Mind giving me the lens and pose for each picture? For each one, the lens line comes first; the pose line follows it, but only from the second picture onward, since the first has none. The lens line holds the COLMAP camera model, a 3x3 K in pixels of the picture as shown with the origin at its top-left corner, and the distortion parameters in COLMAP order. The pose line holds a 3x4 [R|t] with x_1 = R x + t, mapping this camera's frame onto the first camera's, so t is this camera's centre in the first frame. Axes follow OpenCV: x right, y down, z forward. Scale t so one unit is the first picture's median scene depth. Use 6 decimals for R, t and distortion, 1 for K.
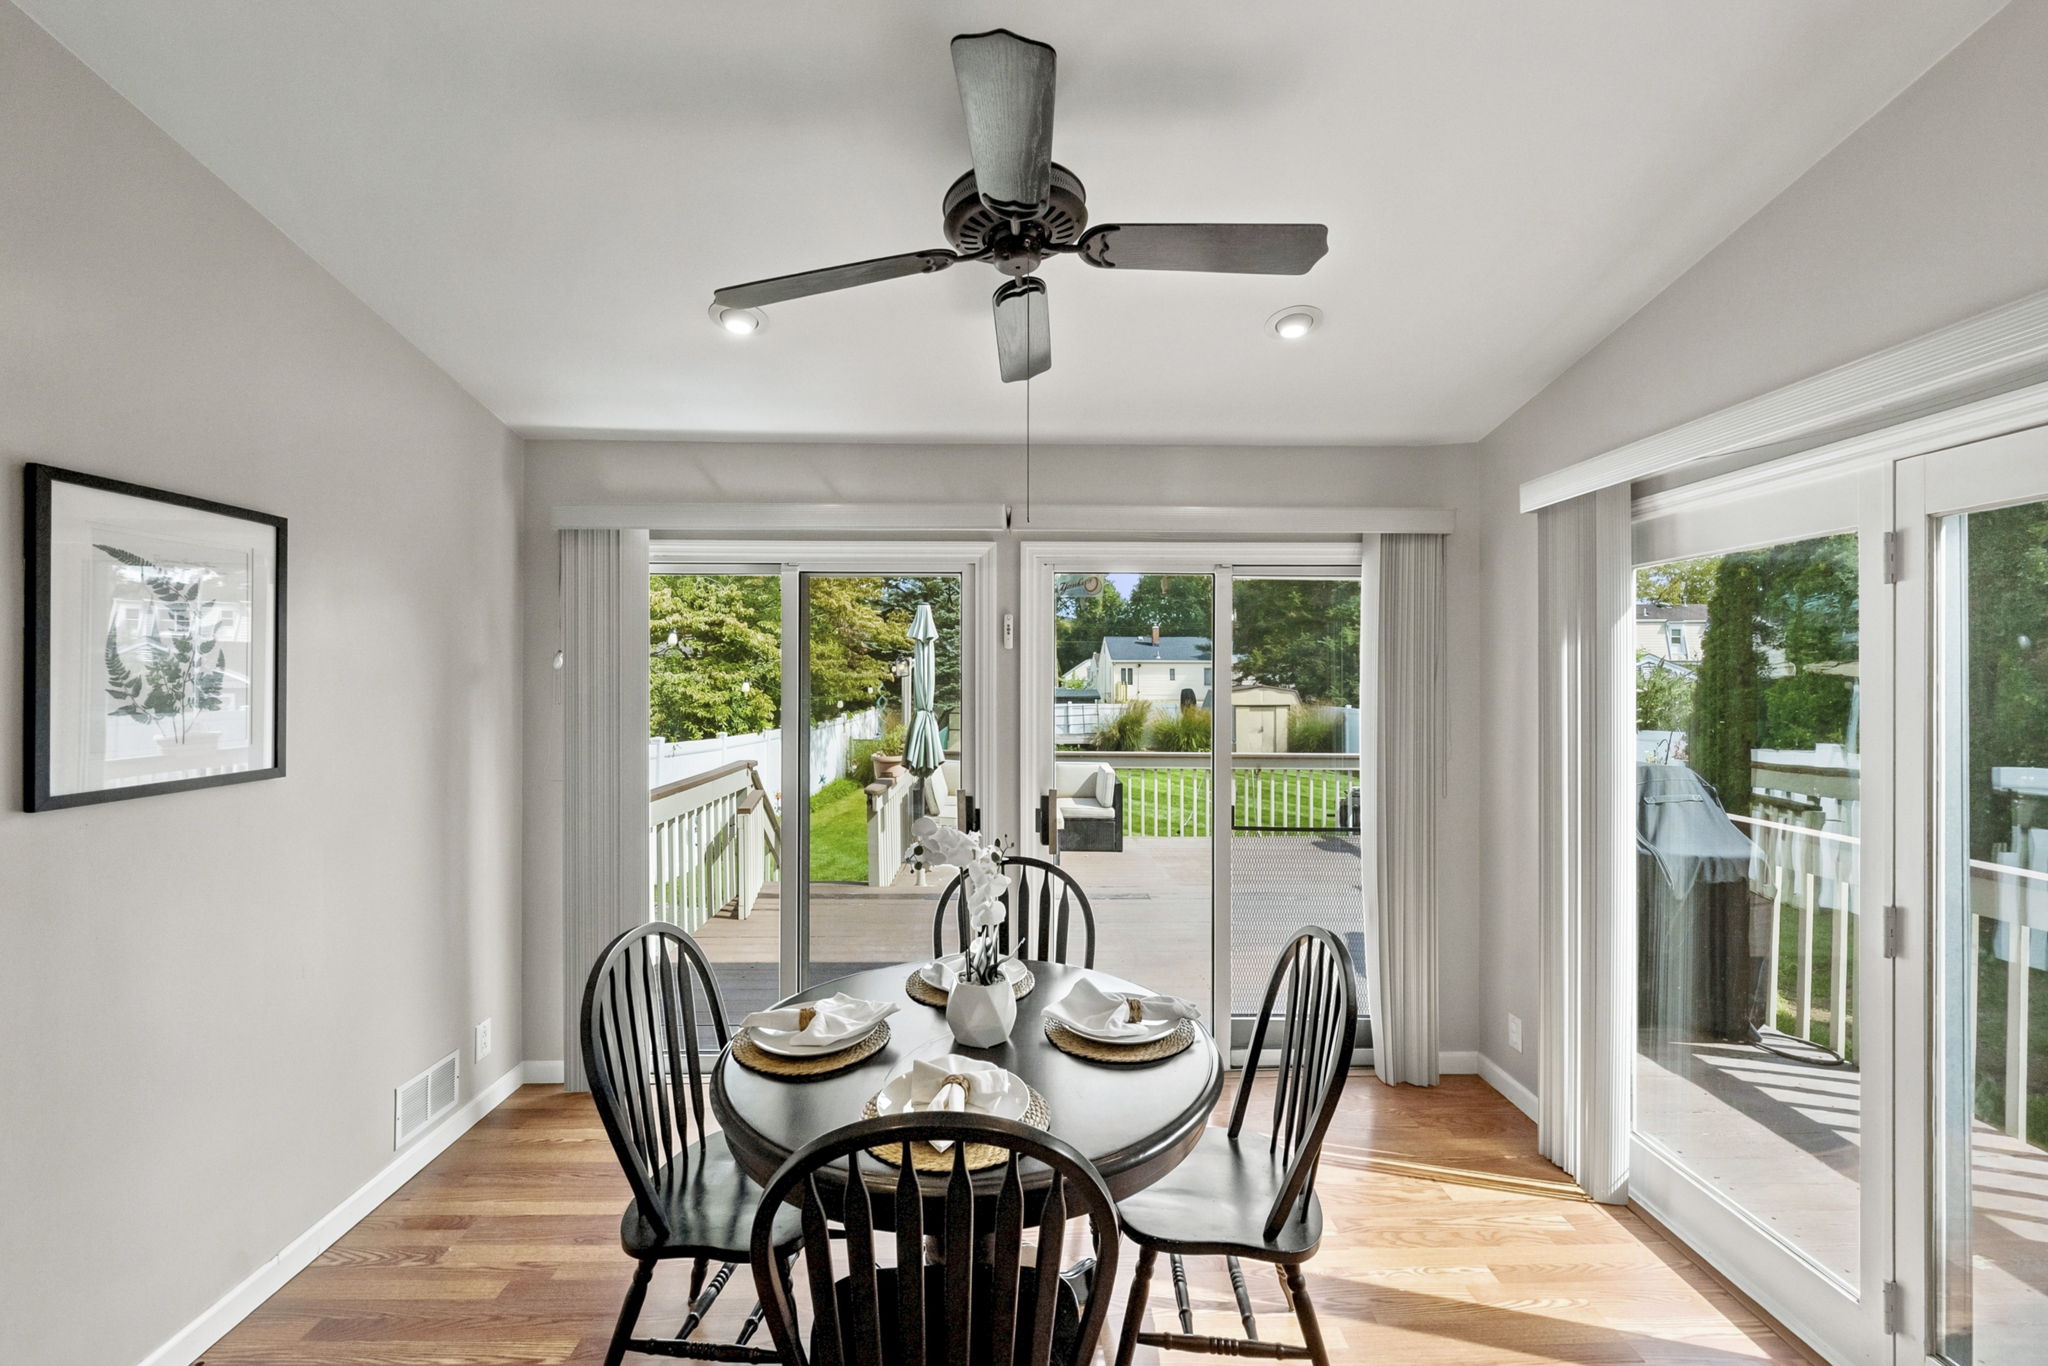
lens RADIAL K [[840.0, 0, 1029.6], [0, 840.0, 680.2], [0, 0, 1]] dist [-0.001822, 0.000175]
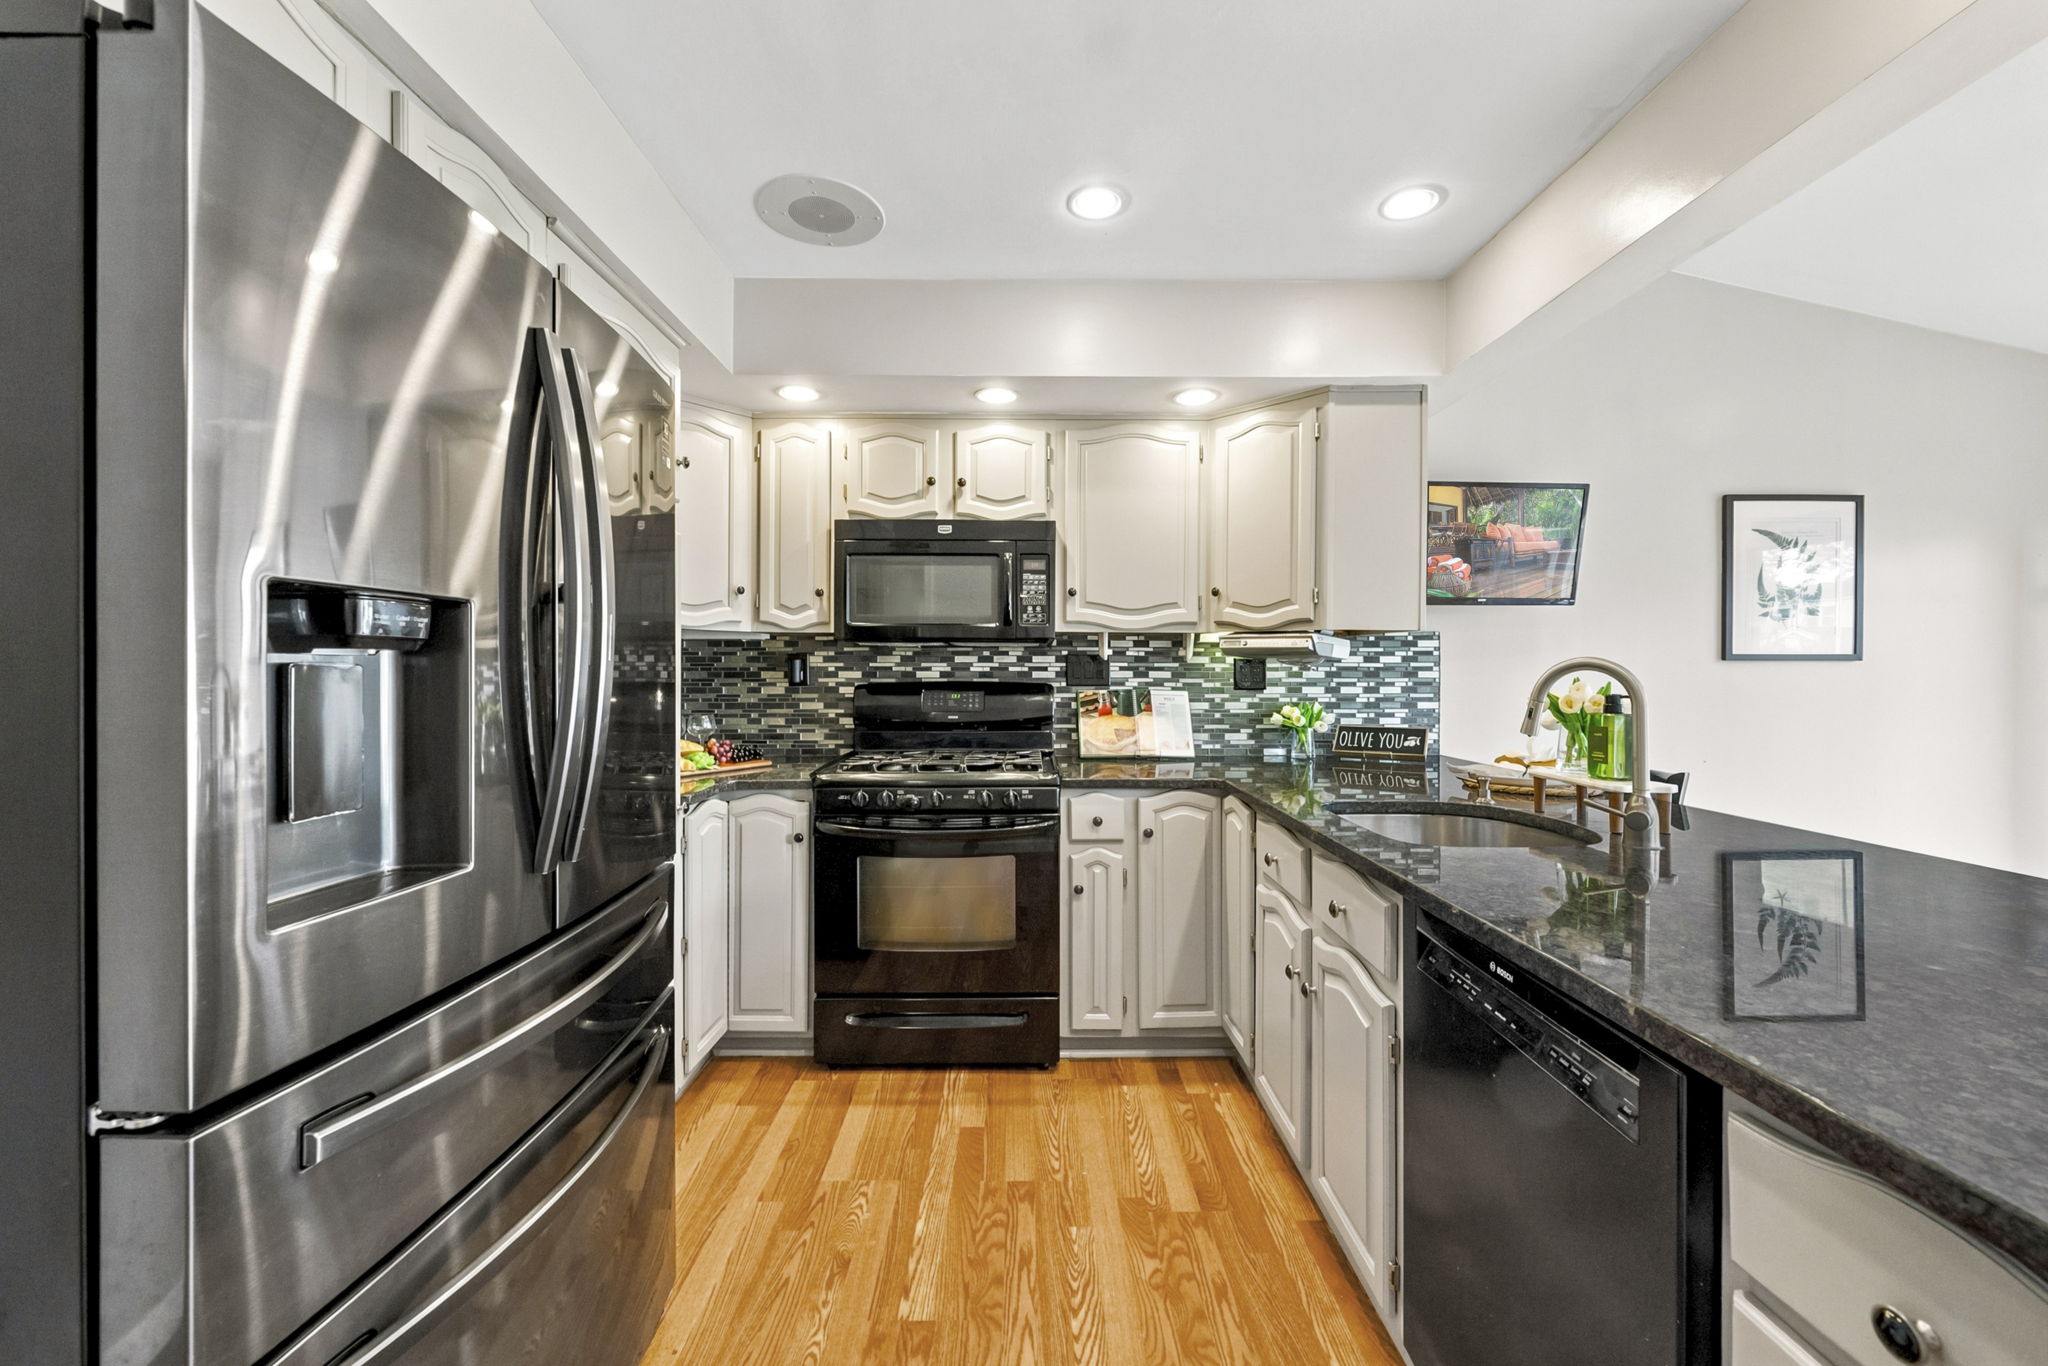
lens RADIAL K [[795.0, 0, 1026.4], [0, 795.0, 674.0], [0, 0, 1]] dist [-0.002059, -0.000361]
pose [[-0.012770, 0.002244, -0.999916, 0.450129], [-0.006845, 0.999974, 0.002331, 0.107799], [0.999895, 0.006874, -0.012754, -0.397113]]
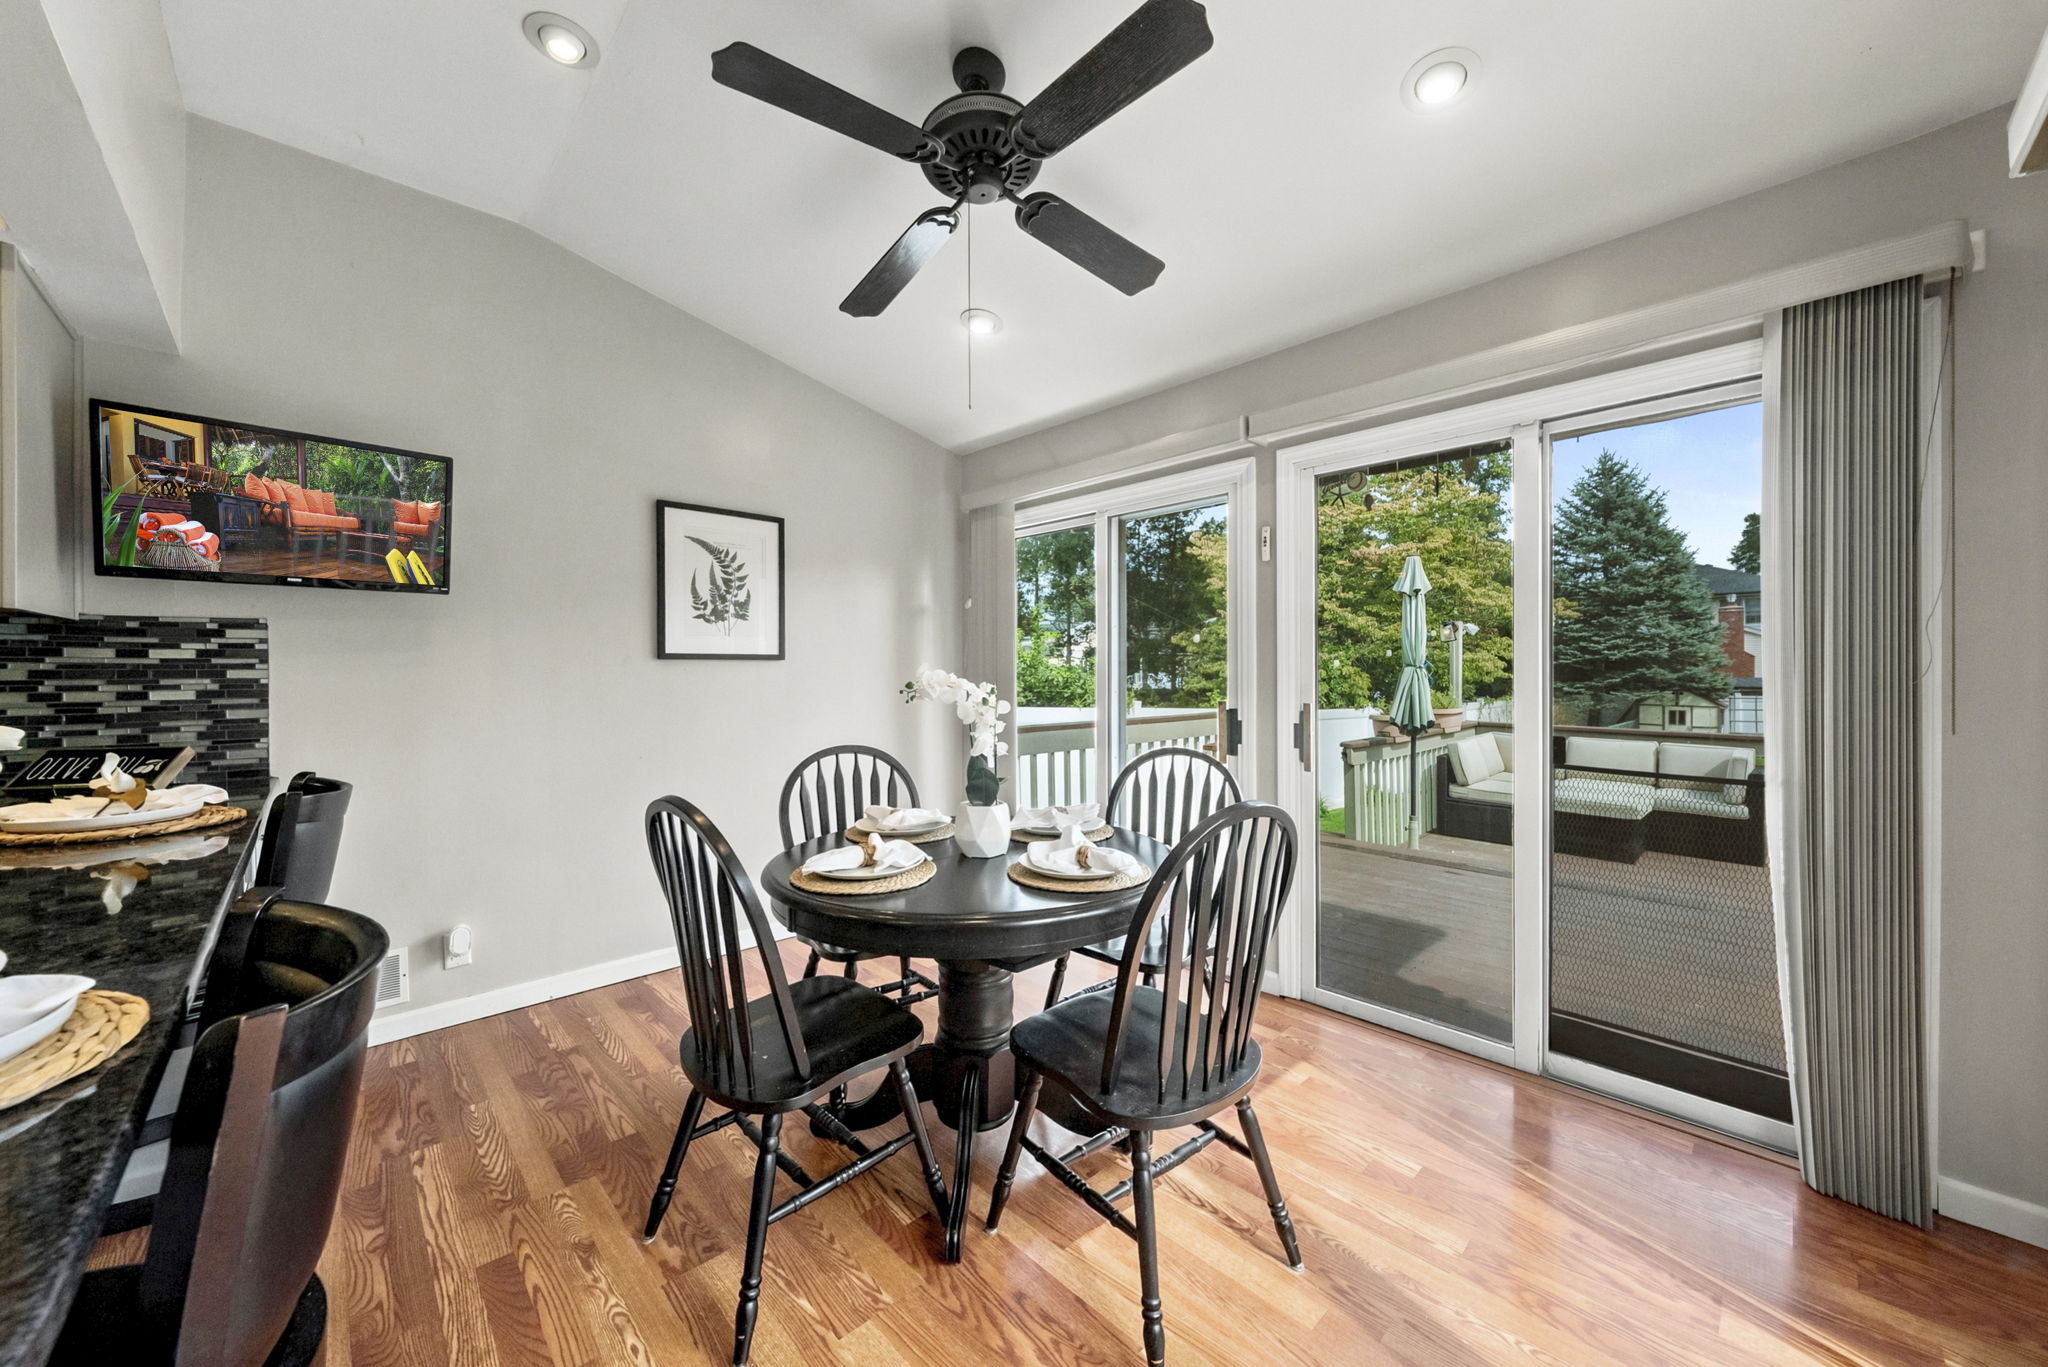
lens RADIAL K [[749.5, 0, 1015.9], [0, 749.5, 674.0], [0, 0, 1]] dist [-0.002548, -0.000142]
pose [[0.671542, -0.001584, -0.740965, 0.479109], [-0.000216, 0.999997, -0.002334, 0.108796], [0.740967, 0.001727, 0.671540, 0.206133]]
